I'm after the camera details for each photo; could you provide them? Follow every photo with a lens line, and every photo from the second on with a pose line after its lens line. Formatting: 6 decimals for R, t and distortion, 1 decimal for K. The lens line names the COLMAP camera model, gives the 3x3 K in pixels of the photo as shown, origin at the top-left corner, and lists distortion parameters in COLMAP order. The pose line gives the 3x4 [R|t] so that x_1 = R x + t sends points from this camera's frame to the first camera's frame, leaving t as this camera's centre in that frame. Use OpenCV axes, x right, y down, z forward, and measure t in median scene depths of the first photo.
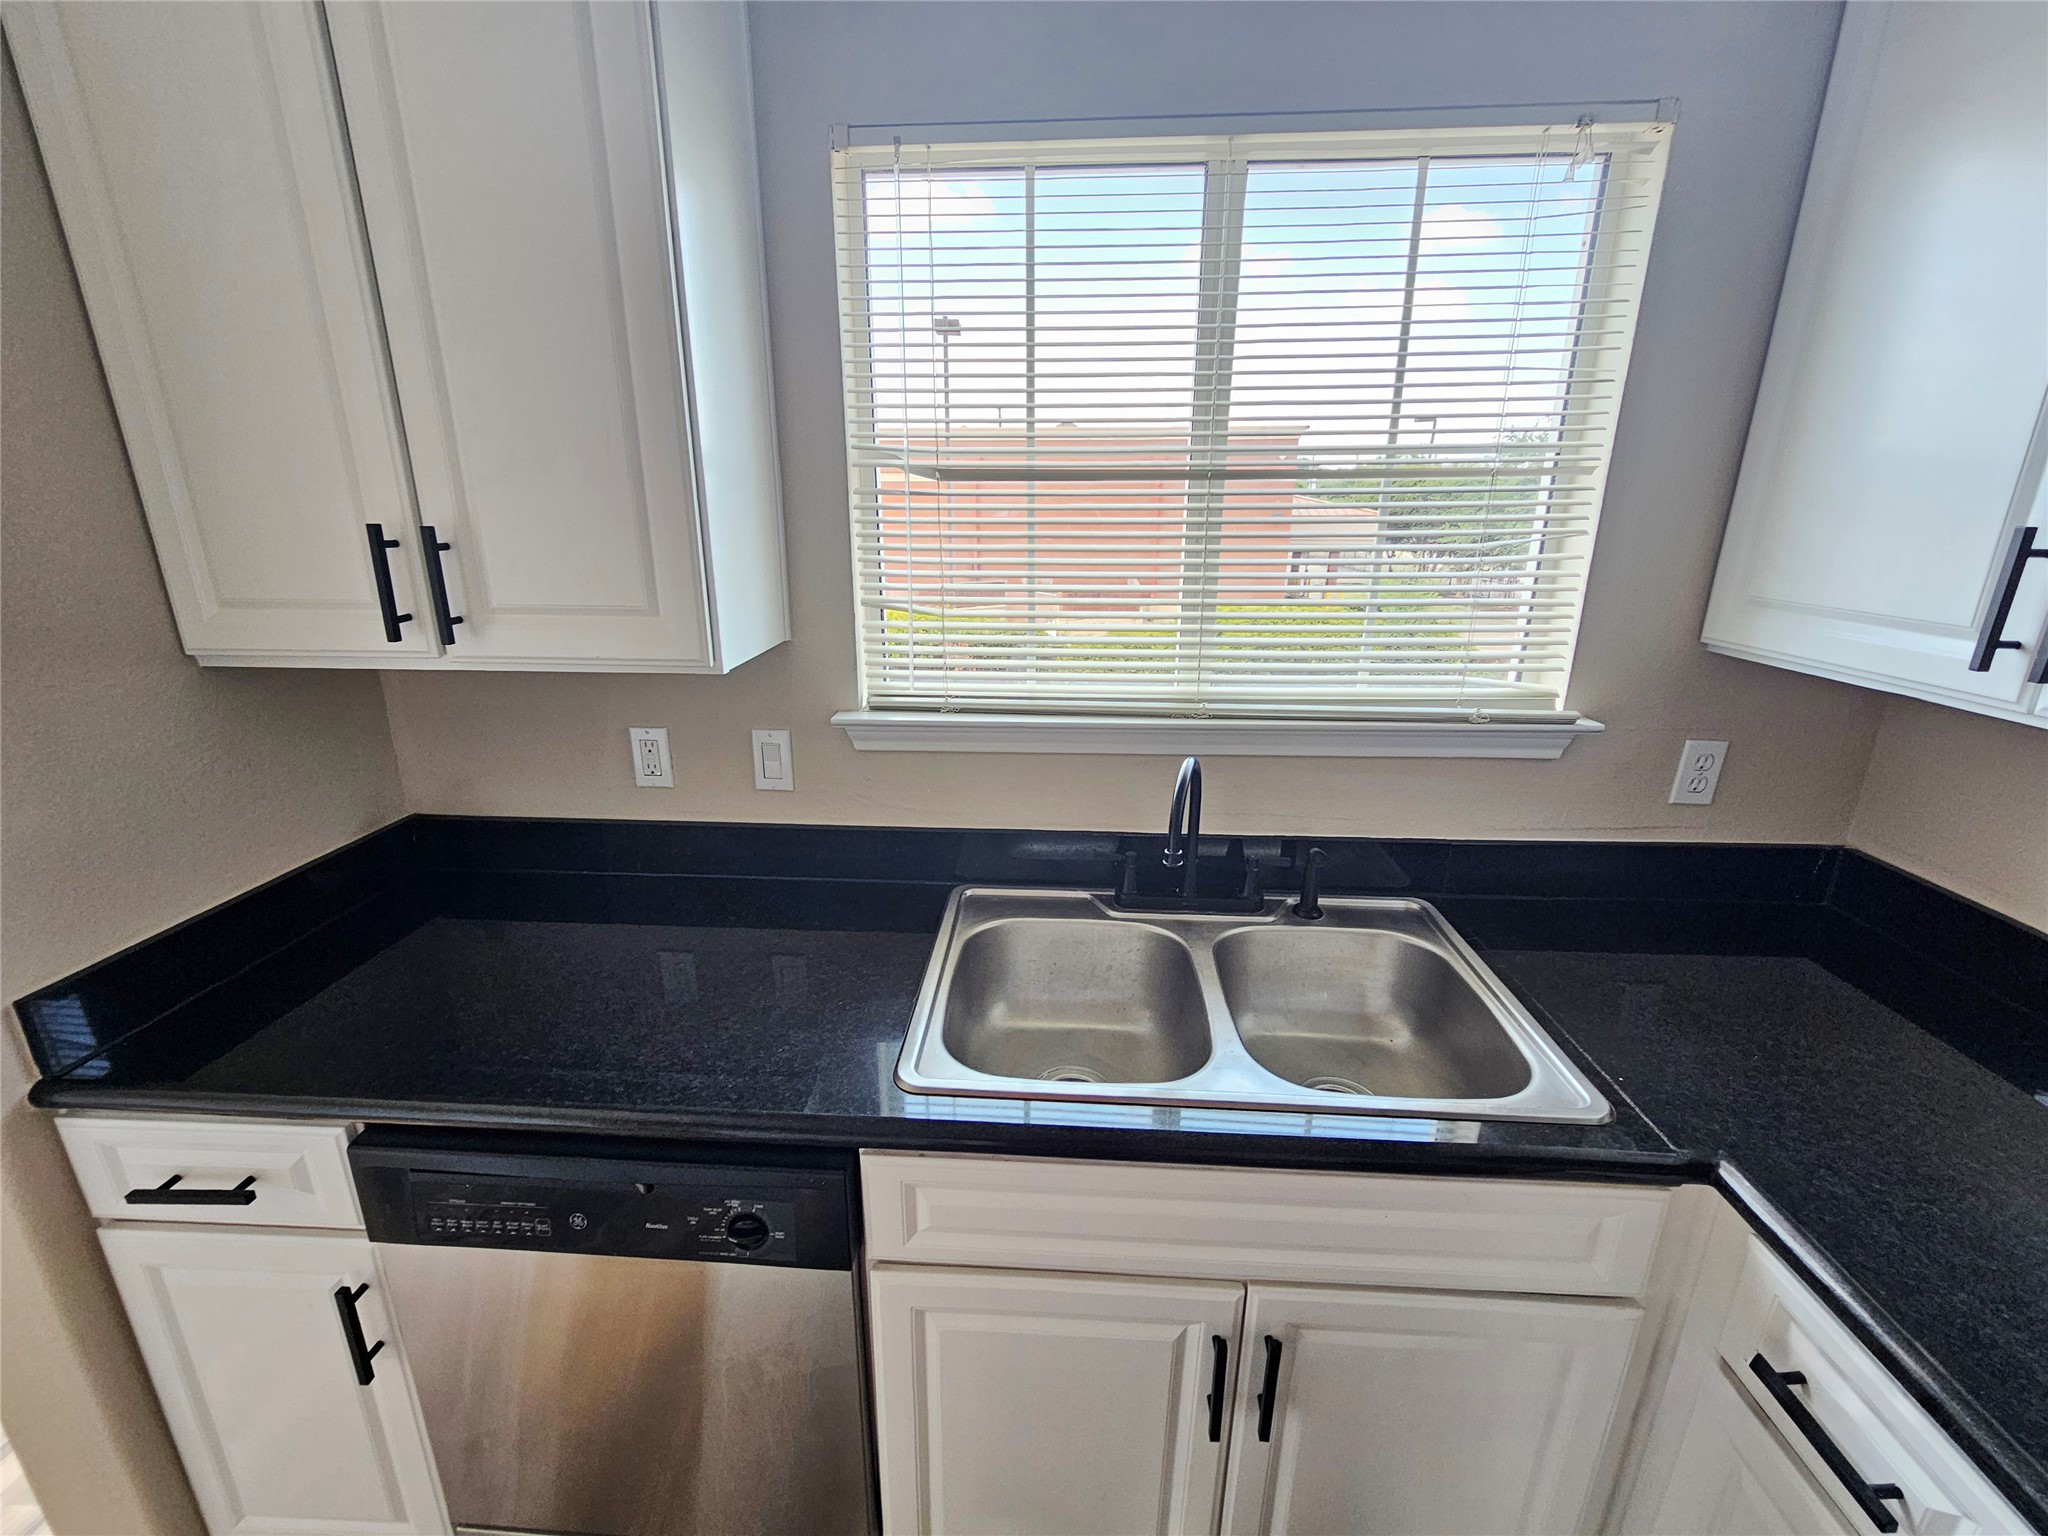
lens RADIAL K [[845.2, 0, 1021.8], [0, 845.2, 755.7], [0, 0, 1]] dist [-0.002388, 0.000613]
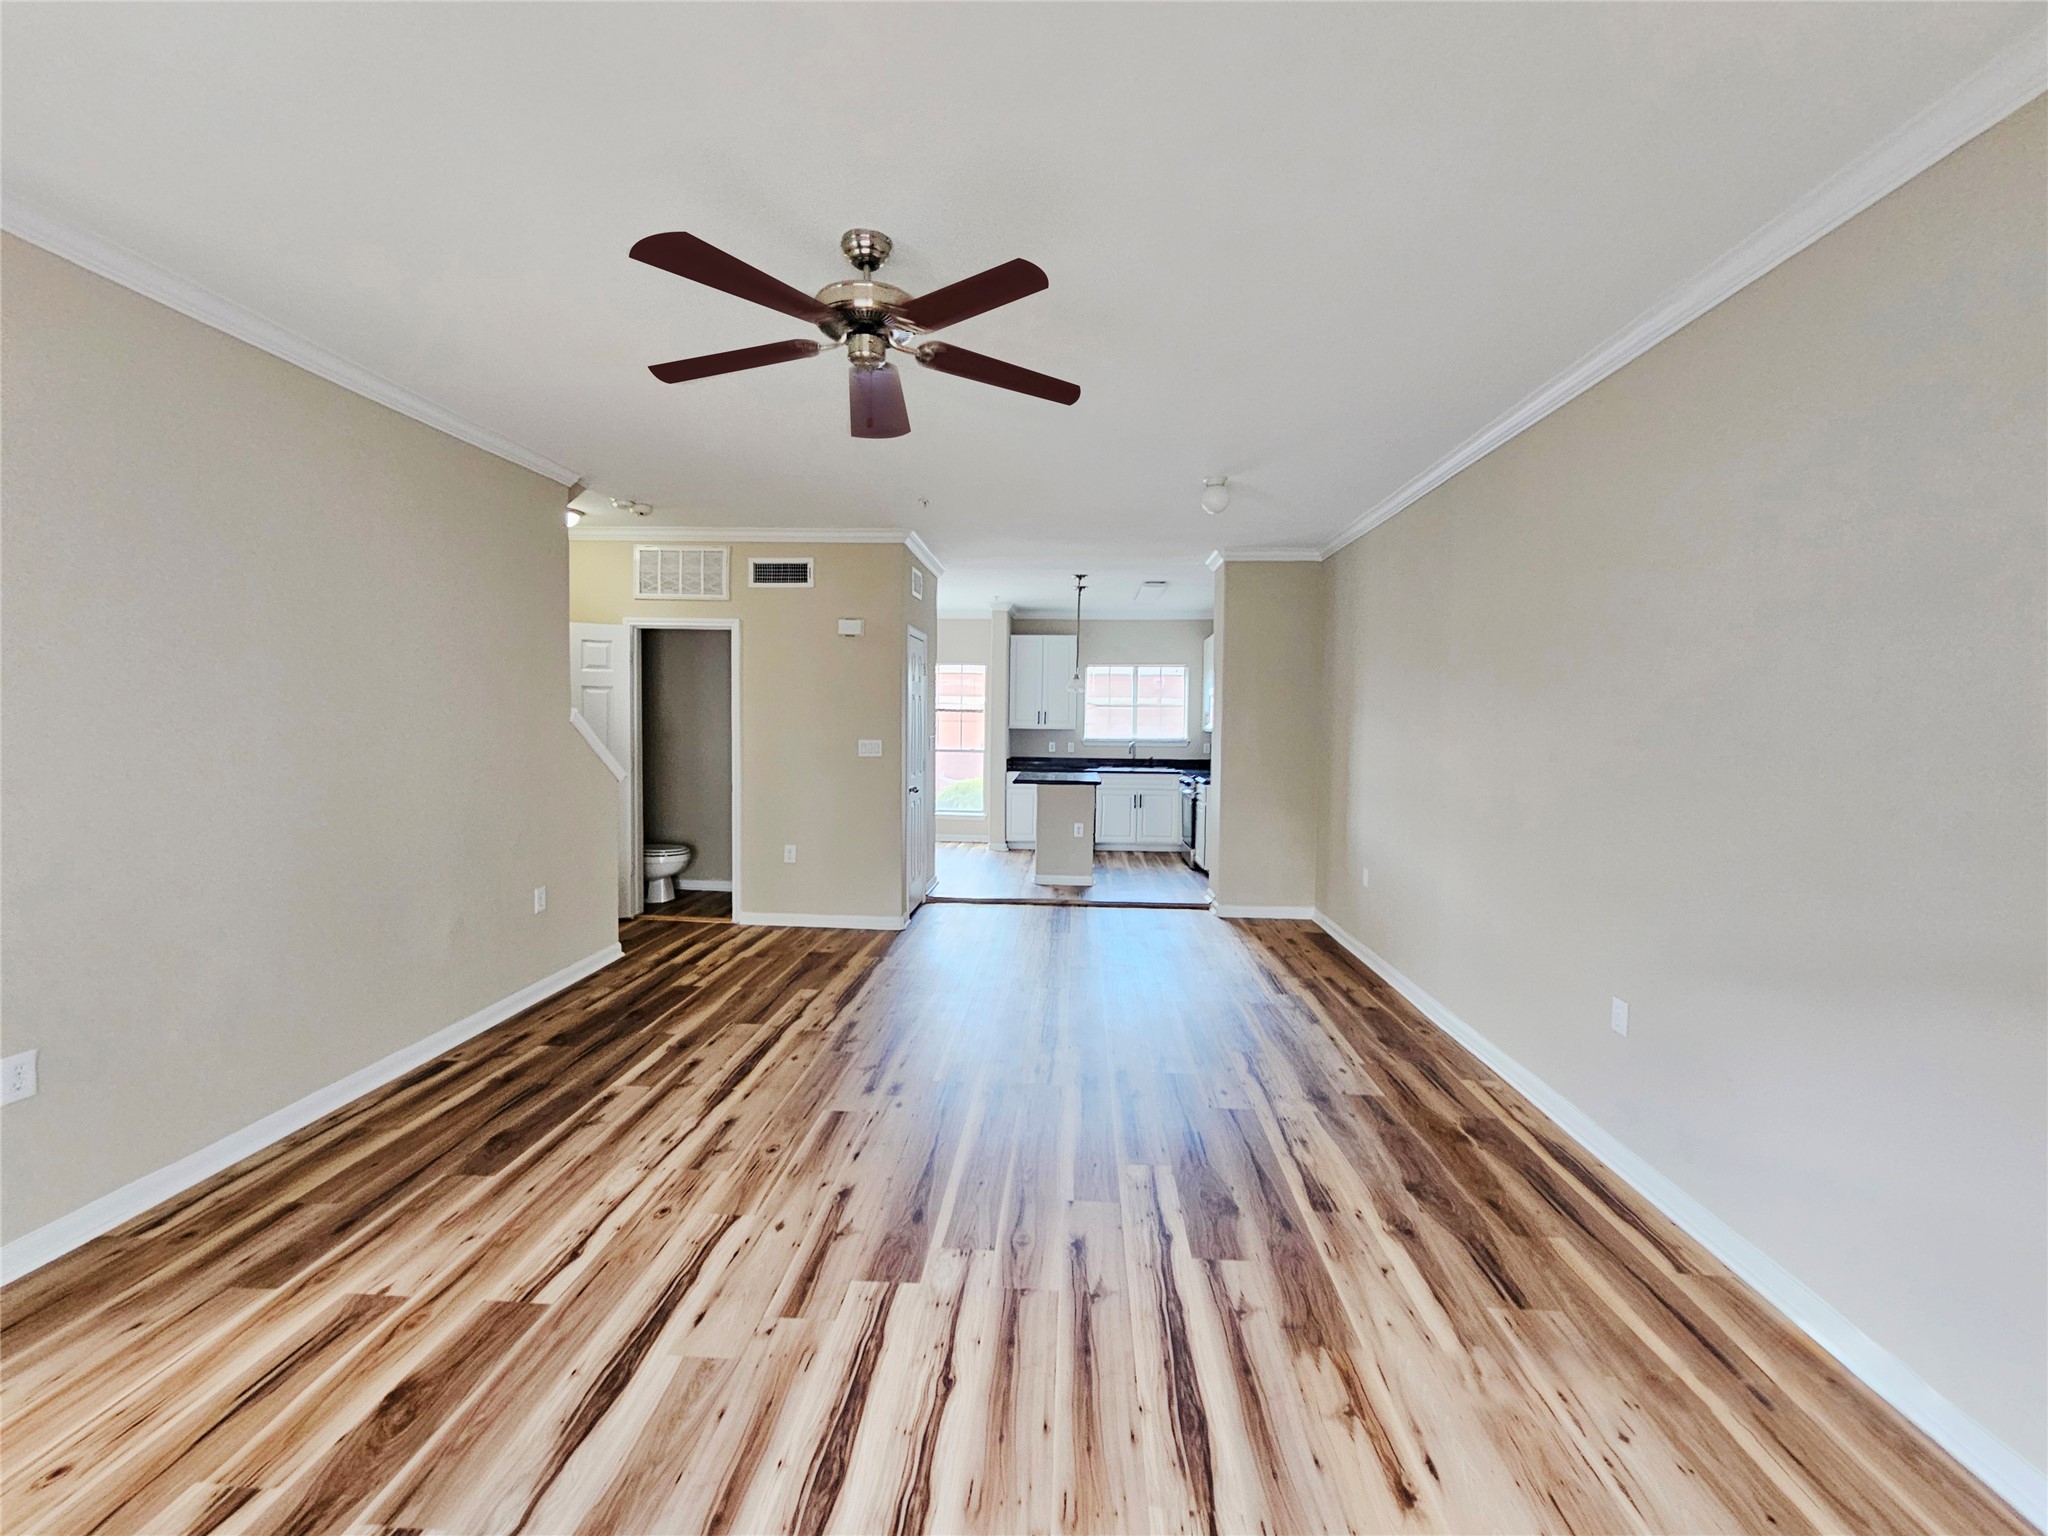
lens RADIAL K [[845.2, 0, 1018.4], [0, 845.2, 750.8], [0, 0, 1]] dist [-0.002388, 0.000613]
pose [[0.999848, 0.016169, 0.006521, -0.880621], [-0.013988, 0.967227, -0.253526, 2.045855], [-0.010407, 0.253396, 0.967307, -6.410943]]
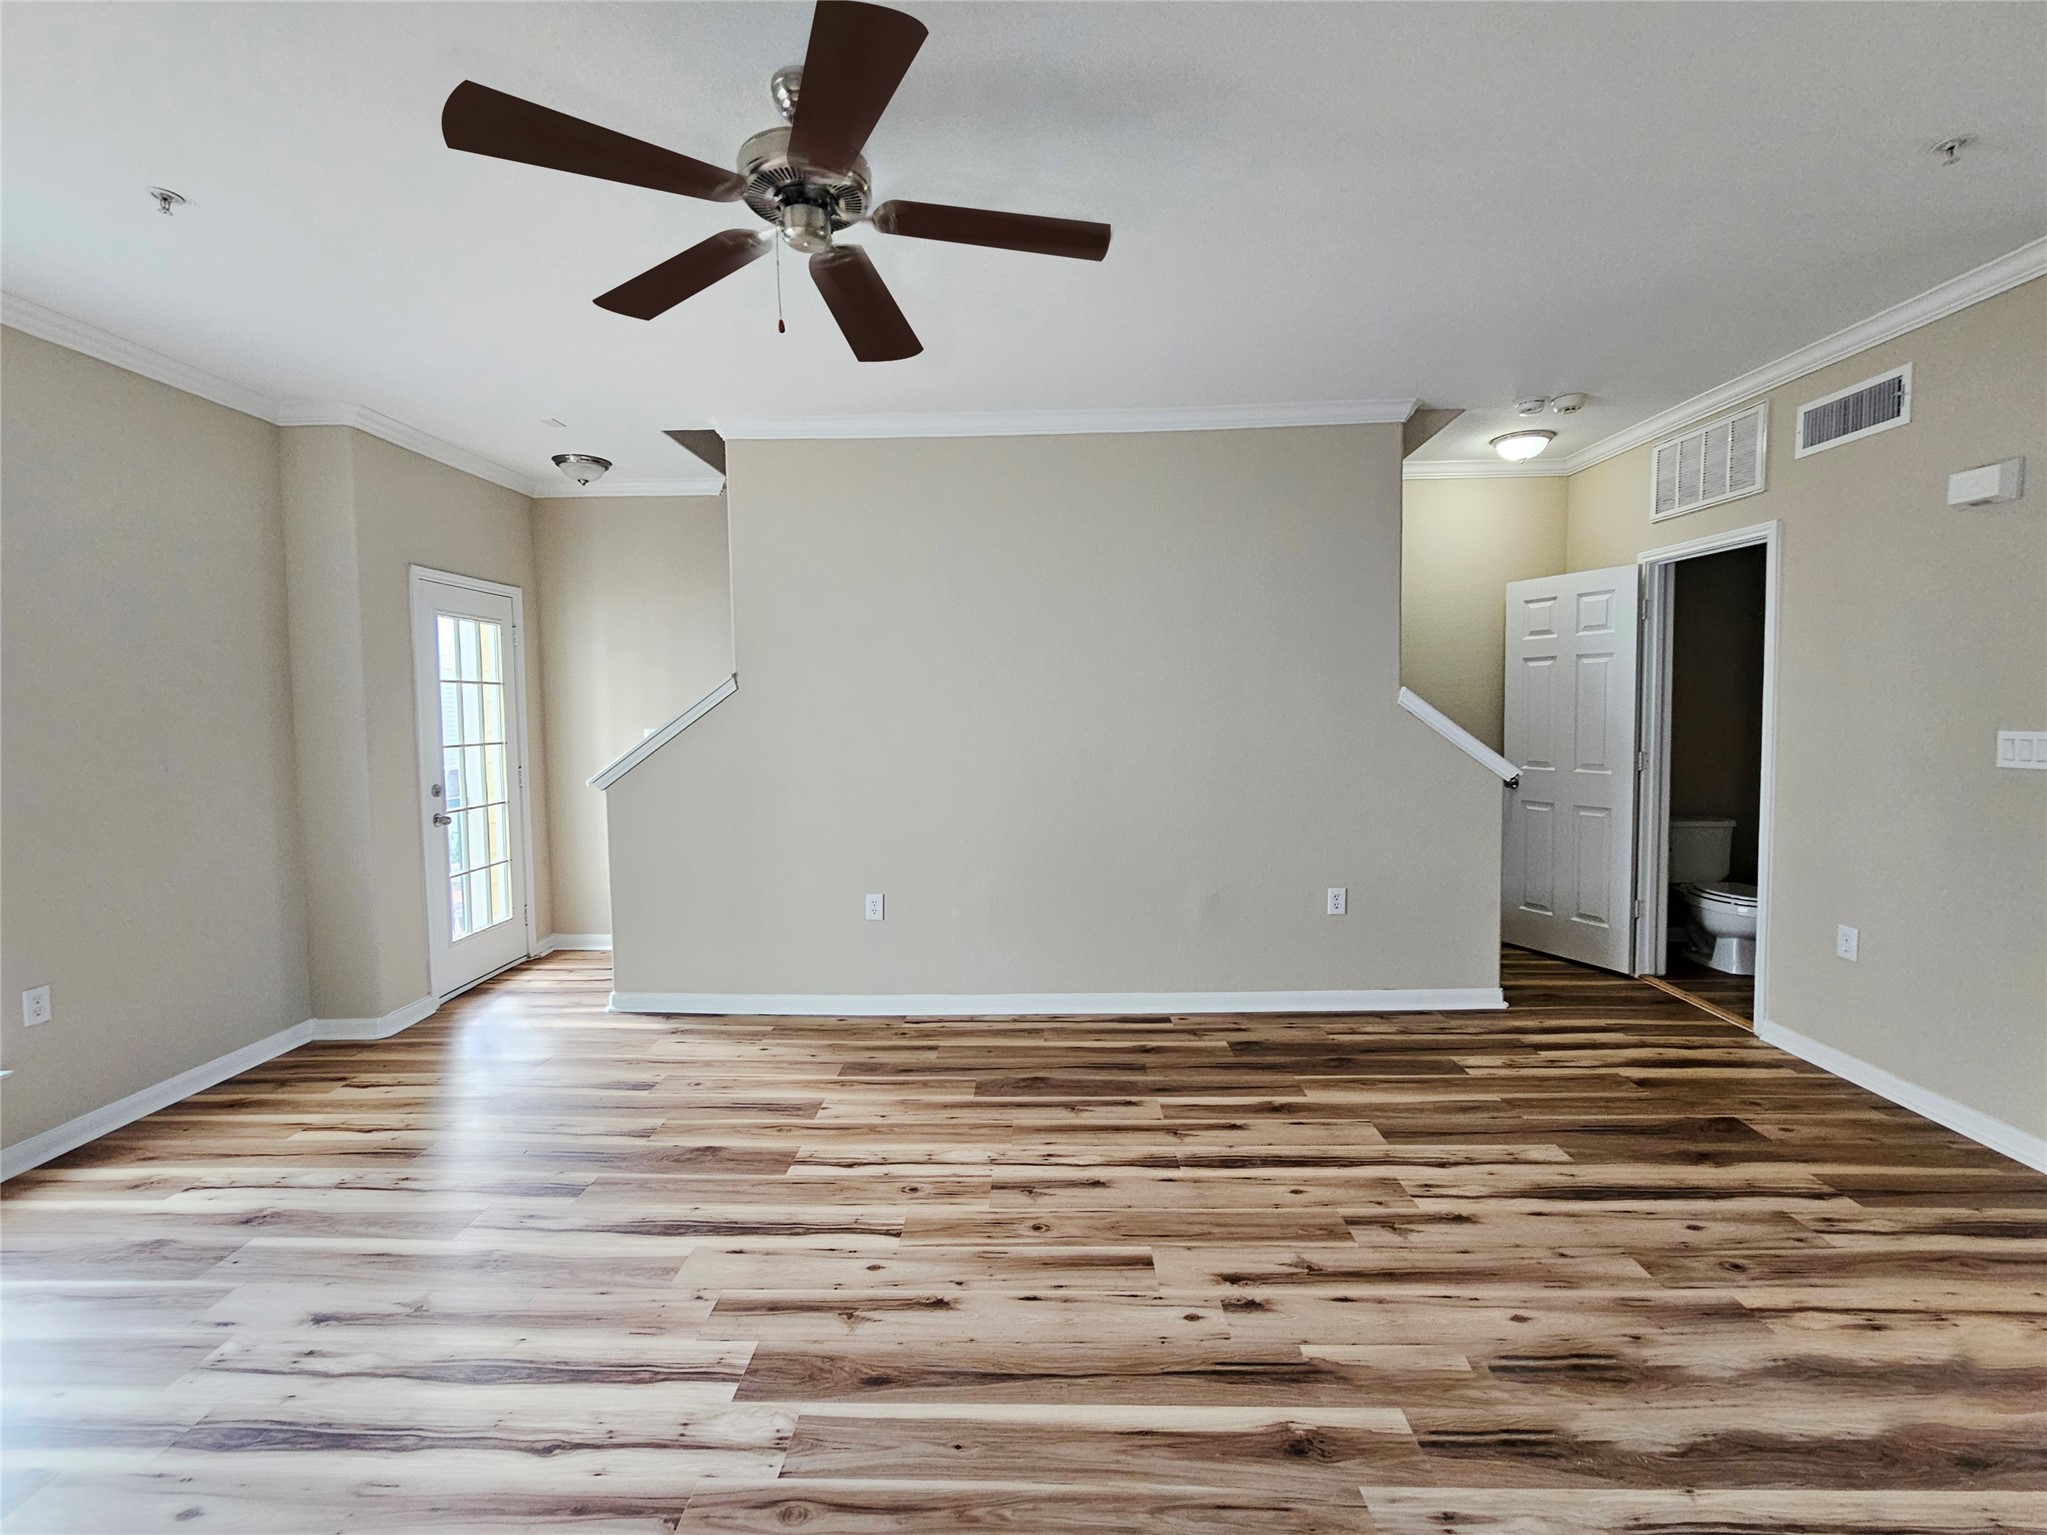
lens RADIAL K [[879.4, 0, 1014.9], [0, 879.4, 754.6], [0, 0, 1]] dist [-0.000437, -0.000225]
pose [[0.042352, 0.056620, -0.997497, 0.338224], [-0.273939, 0.960789, 0.042905, 1.459206], [0.960814, 0.271437, 0.056202, -4.388966]]
